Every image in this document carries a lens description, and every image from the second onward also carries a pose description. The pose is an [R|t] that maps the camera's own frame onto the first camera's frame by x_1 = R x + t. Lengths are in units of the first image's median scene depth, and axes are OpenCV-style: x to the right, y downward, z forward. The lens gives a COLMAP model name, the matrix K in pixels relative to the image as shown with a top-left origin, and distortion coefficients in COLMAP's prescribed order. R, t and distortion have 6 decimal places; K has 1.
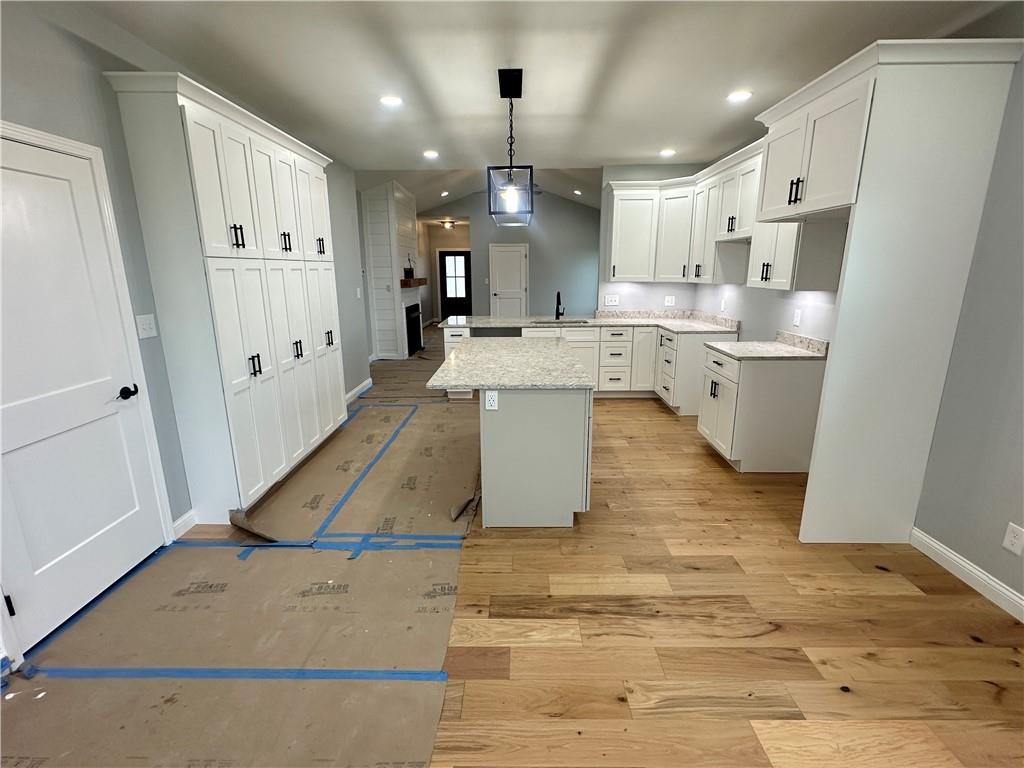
lens RADIAL K [[470.0, 0, 512.0], [0, 470.0, 381.6], [0, 0, 1]] dist [-0.001721, -0.000477]
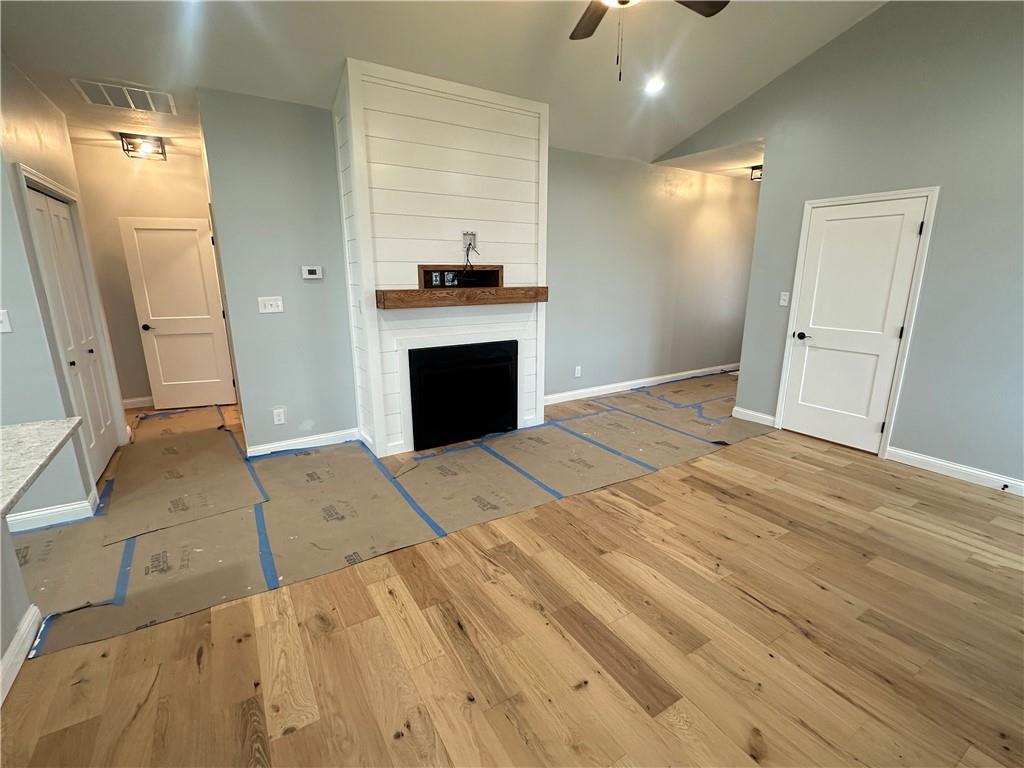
lens RADIAL K [[470.0, 0, 514.8], [0, 470.0, 383.4], [0, 0, 1]] dist [-0.001721, -0.000477]
pose [[0.542918, 0.203143, -0.814845, 0.354964], [-0.199170, 0.973765, 0.110059, -0.325589], [0.815826, 0.102540, 0.569134, 1.358907]]
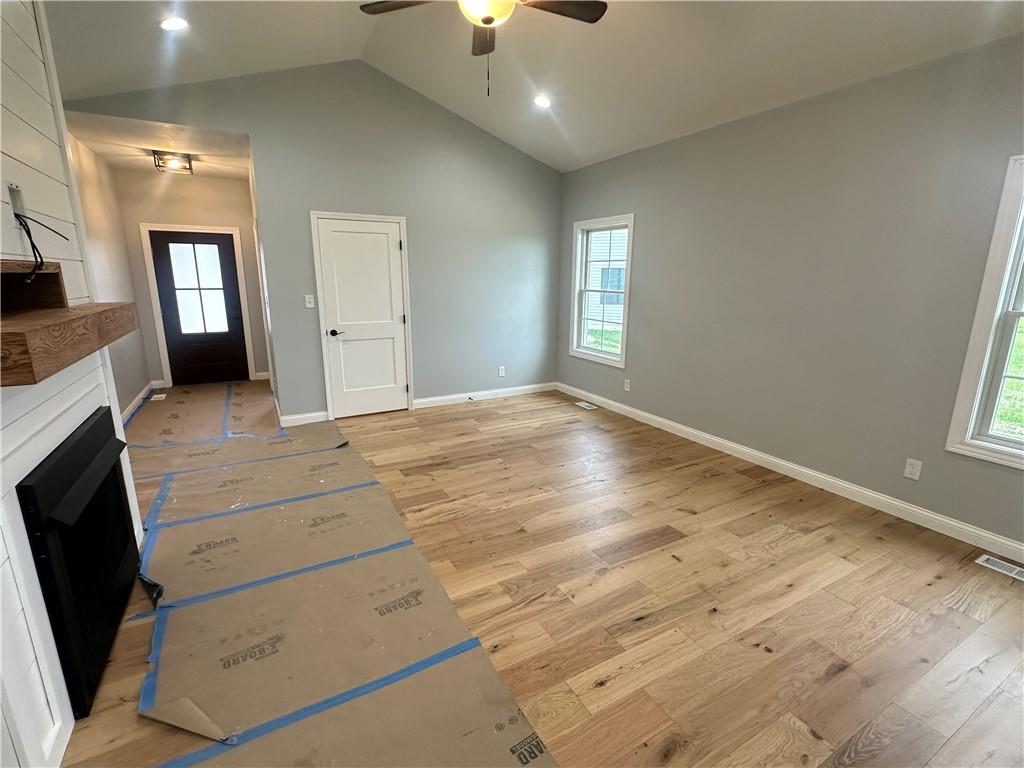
lens RADIAL K [[470.0, 0, 511.3], [0, 470.0, 383.3], [0, 0, 1]] dist [-0.001721, -0.000477]
pose [[0.867784, -0.100855, 0.486600, -0.244879], [0.105436, 0.994262, 0.018045, -0.296426], [-0.485628, 0.035646, 0.873439, 1.253733]]
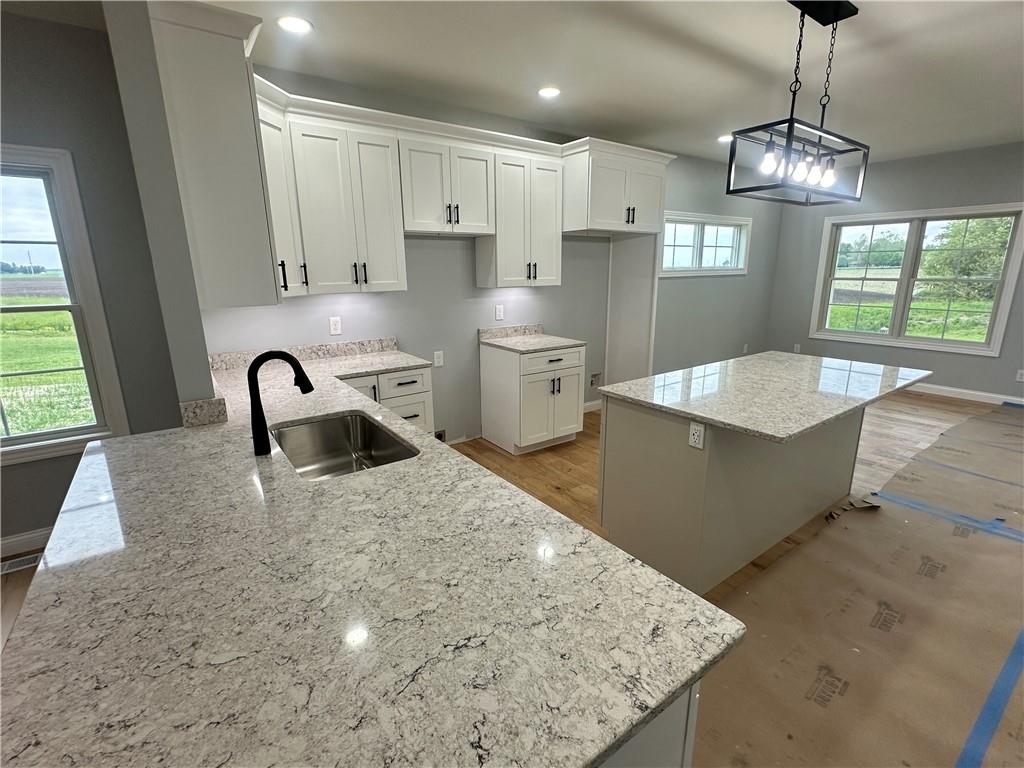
lens RADIAL K [[470.0, 0, 514.4], [0, 470.0, 385.1], [0, 0, 1]] dist [-0.001721, -0.000477]
pose [[-0.599601, -0.184669, 0.778702, -0.234224], [0.197037, 0.908997, 0.367287, -0.285735], [-0.775664, 0.373659, -0.508649, 1.200246]]
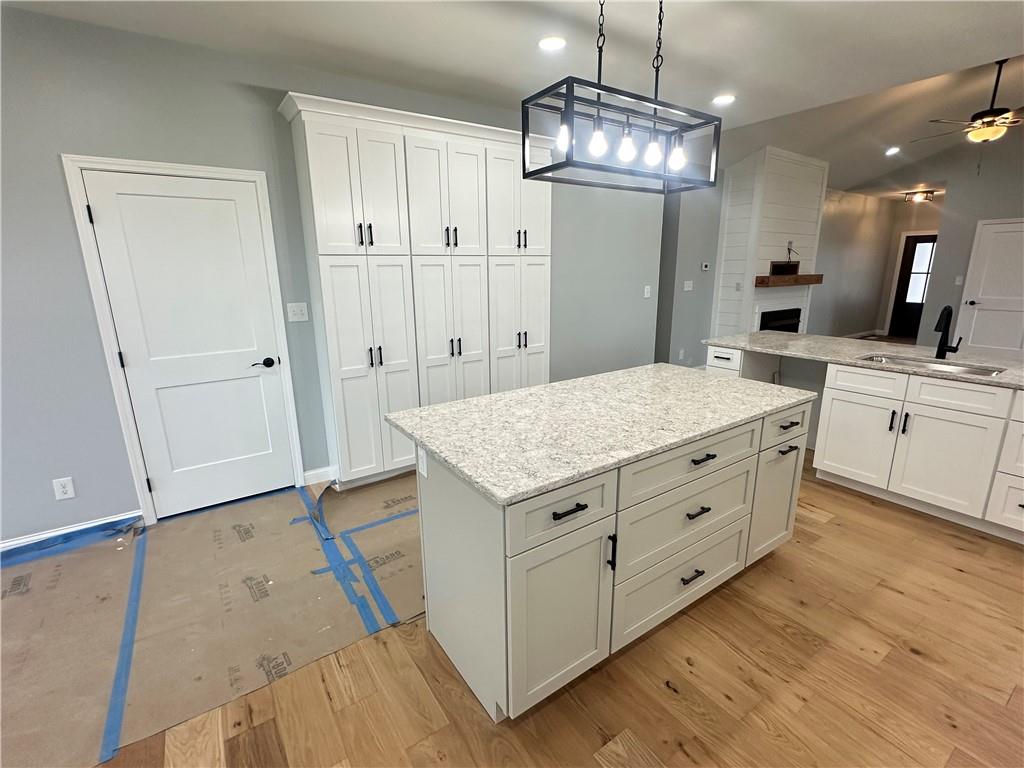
lens RADIAL K [[470.0, 0, 516.7], [0, 470.0, 384.4], [0, 0, 1]] dist [-0.001721, -0.000477]
pose [[0.577849, 0.198820, -0.791556, 0.289880], [-0.183983, 0.976642, 0.110998, -0.088880], [0.795136, 0.081493, 0.600931, 0.369129]]
